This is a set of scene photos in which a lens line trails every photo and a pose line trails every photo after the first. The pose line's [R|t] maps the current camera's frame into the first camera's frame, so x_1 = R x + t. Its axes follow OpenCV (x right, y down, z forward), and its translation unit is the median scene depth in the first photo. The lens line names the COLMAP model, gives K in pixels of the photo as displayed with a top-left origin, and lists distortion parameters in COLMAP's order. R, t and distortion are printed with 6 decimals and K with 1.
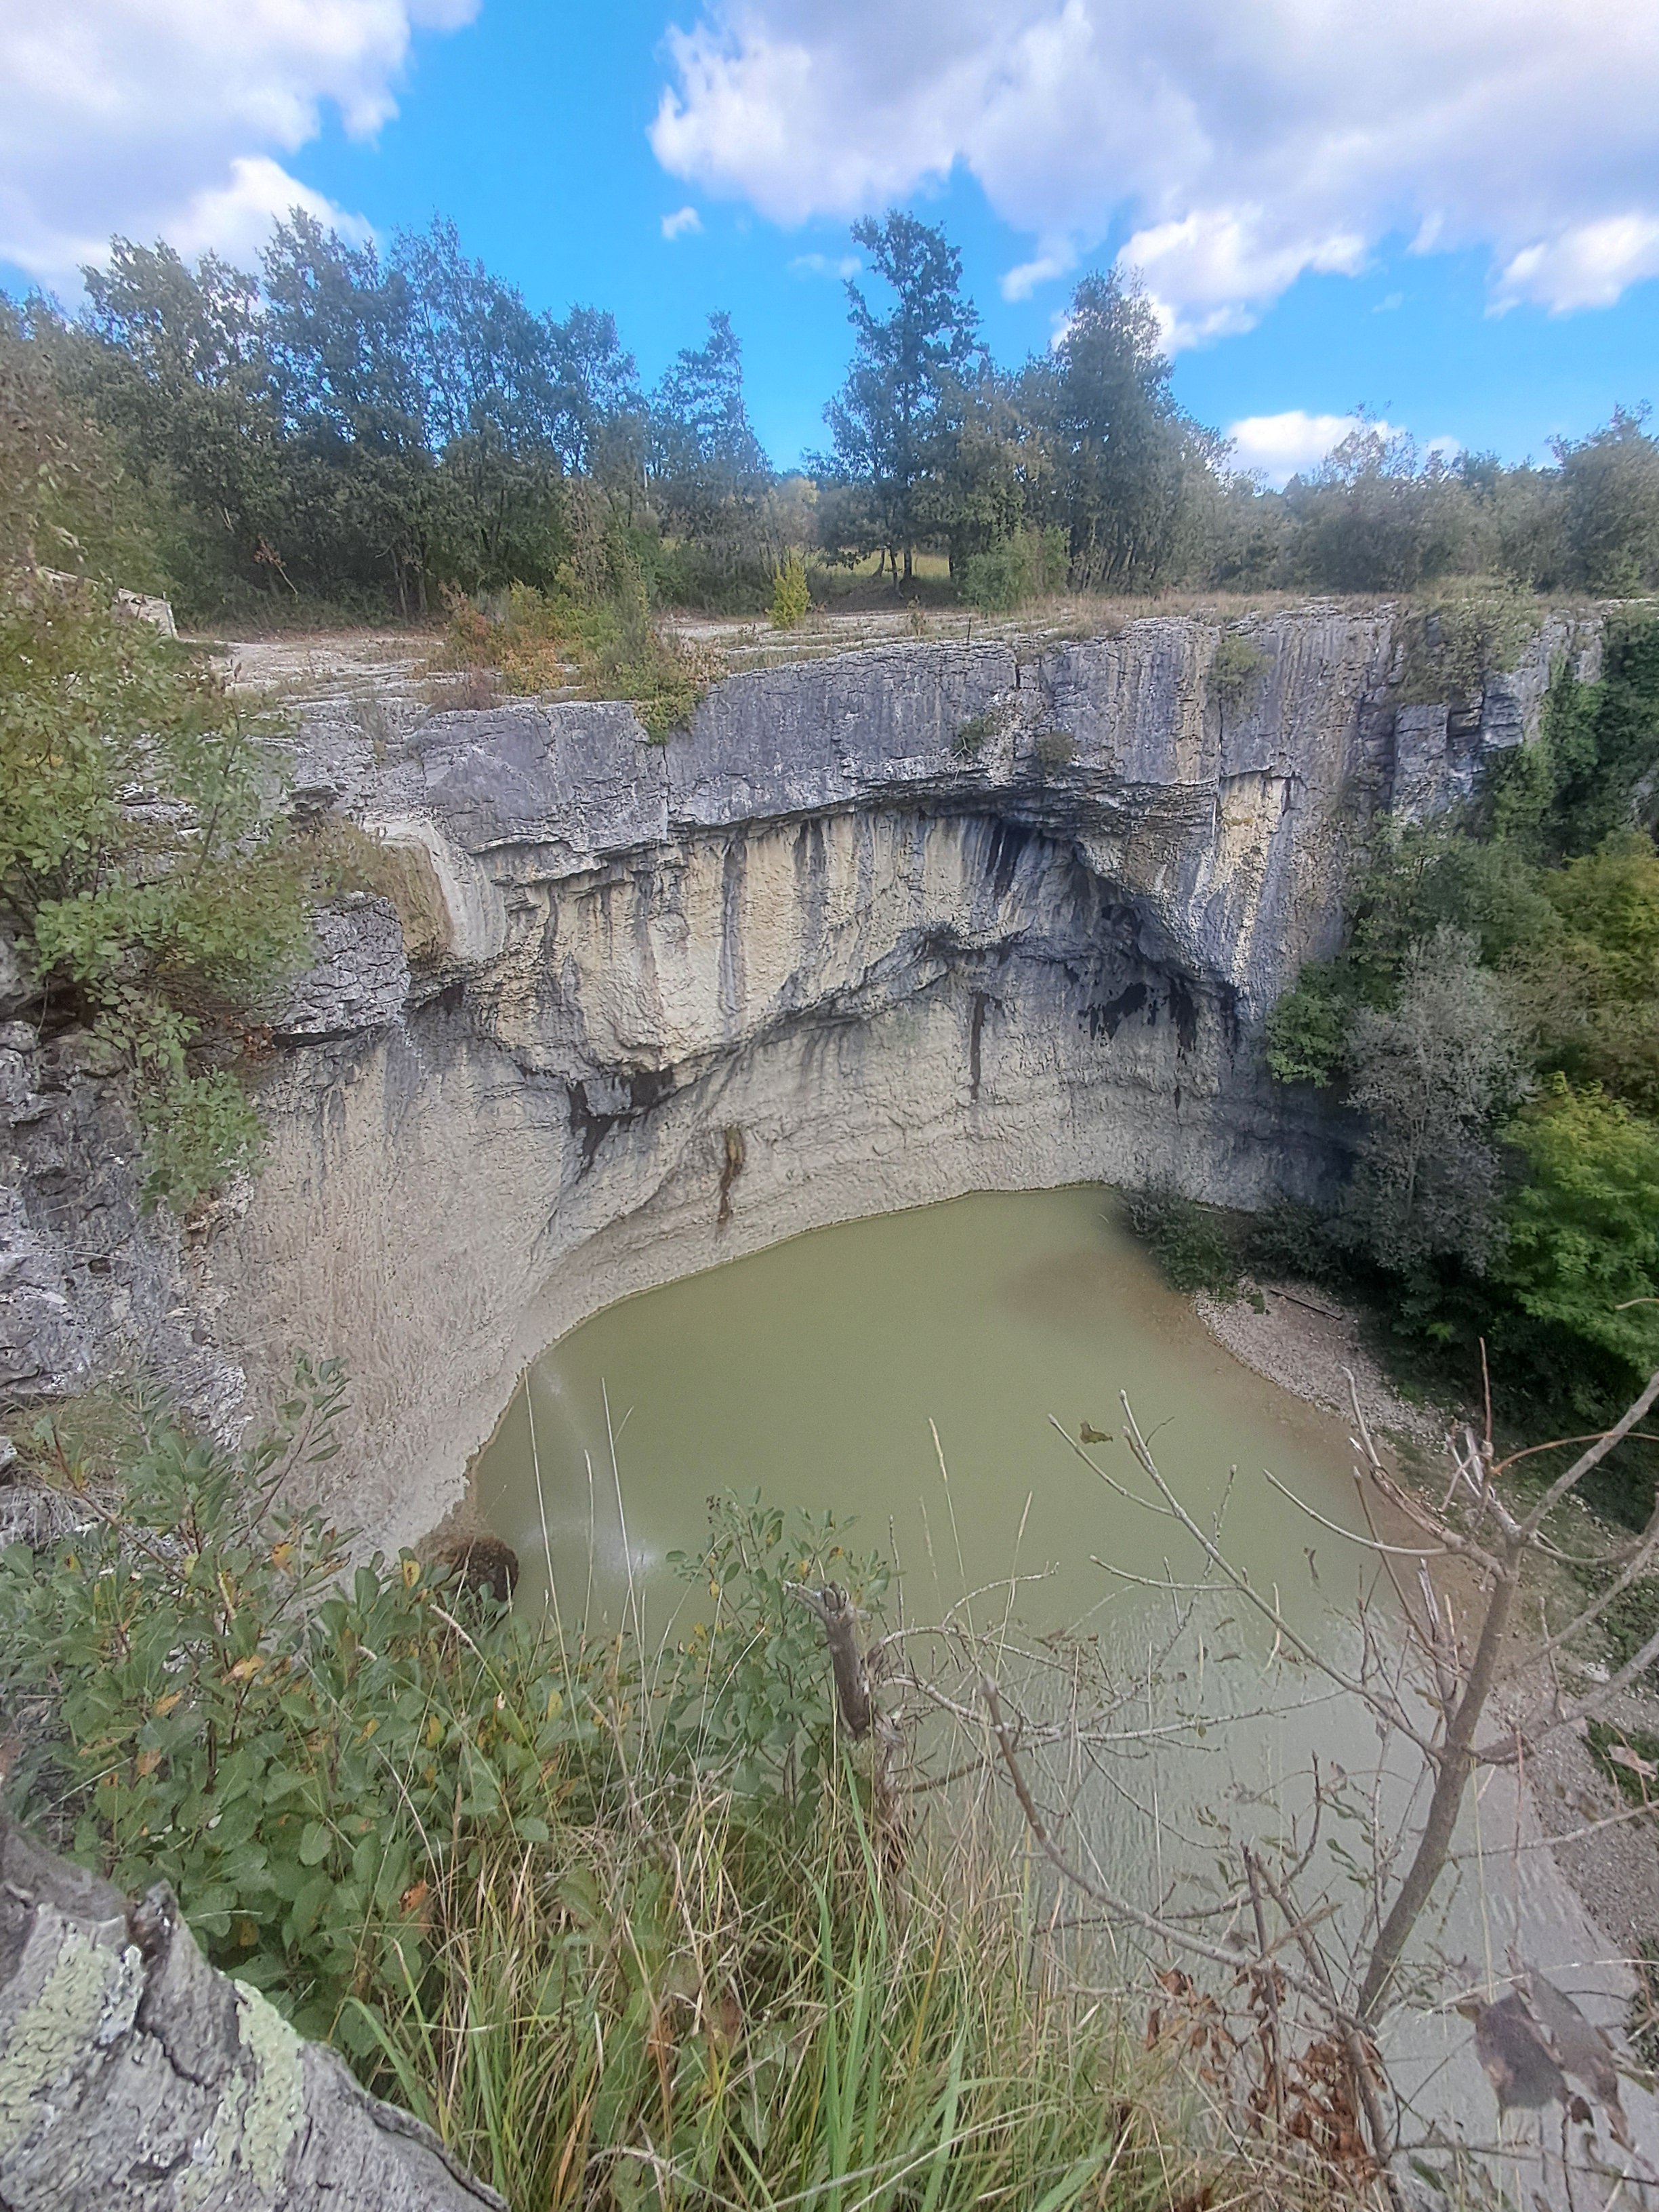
lens RADIAL K [[971.1, 0, 892.8], [0, 971.1, 1113.5], [0, 0, 1]] dist [-0.002573, -0.001248]
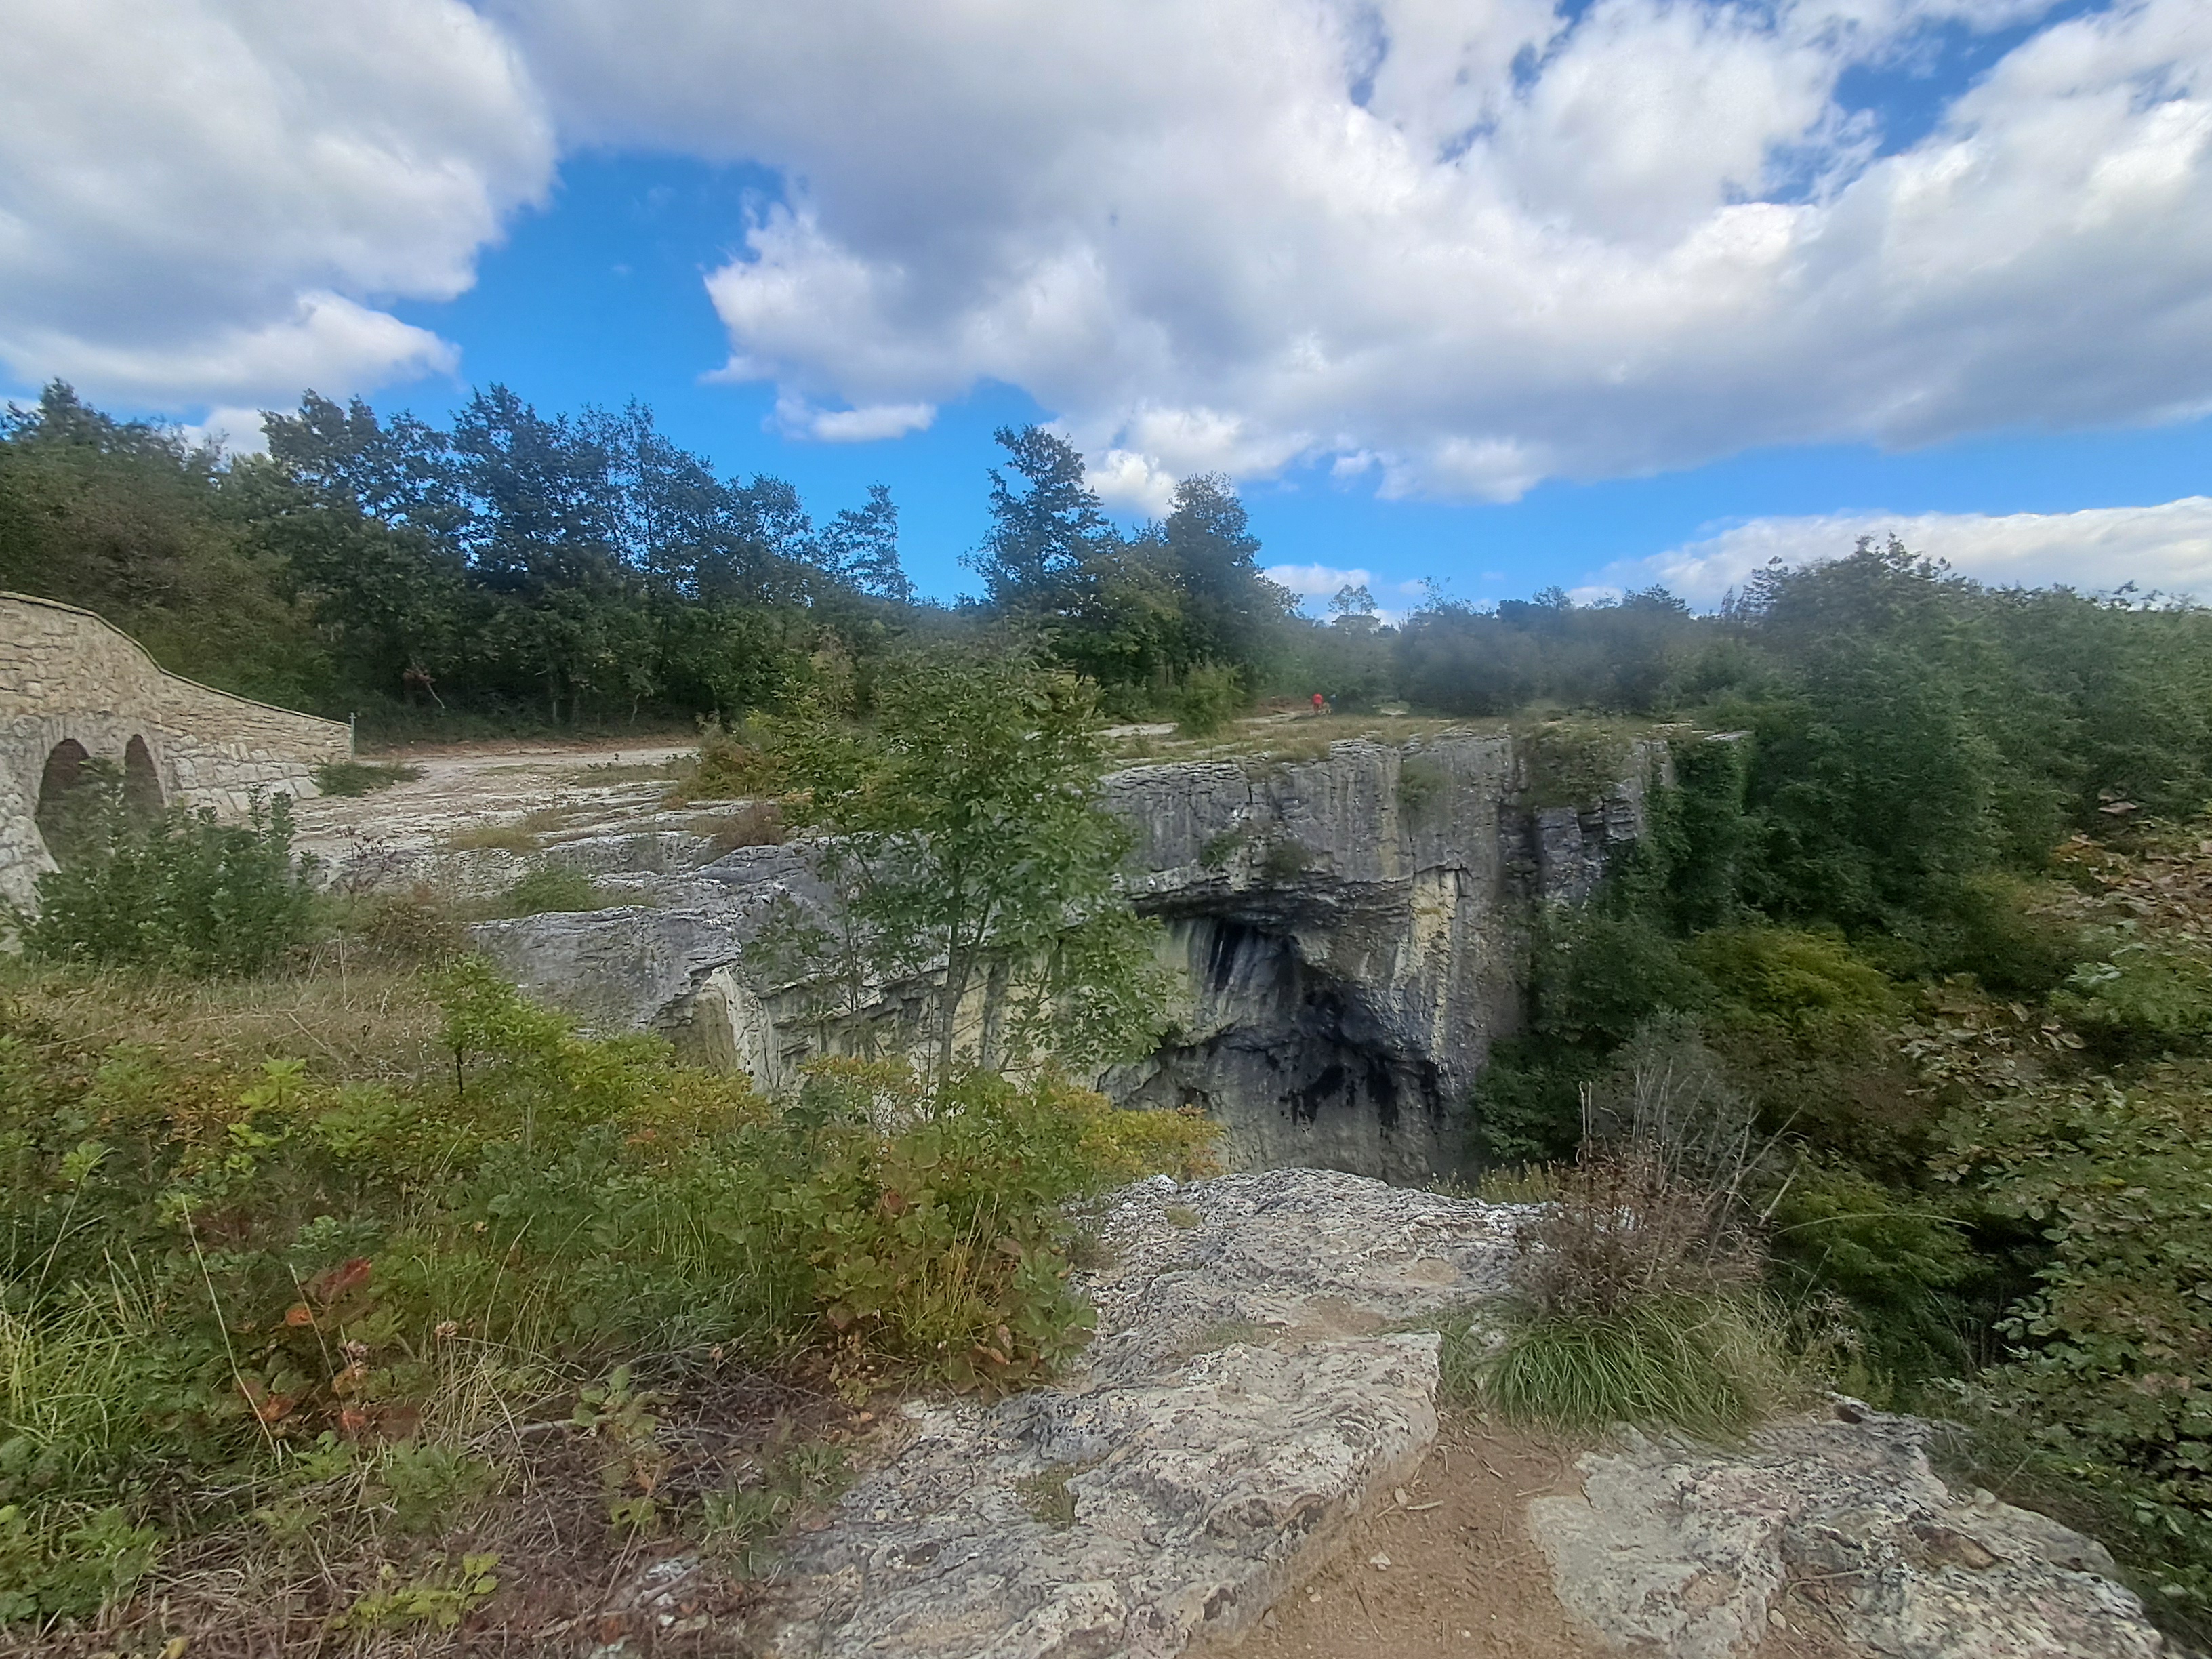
lens RADIAL K [[971.1, 0, 1106.0], [0, 971.1, 829.5], [0, 0, 1]] dist [-0.002573, -0.001248]
pose [[0.975627, -0.019641, 0.218557, -0.216541], [0.092376, 0.940195, -0.327871, -0.063164], [-0.199046, 0.340069, 0.919094, 0.049480]]
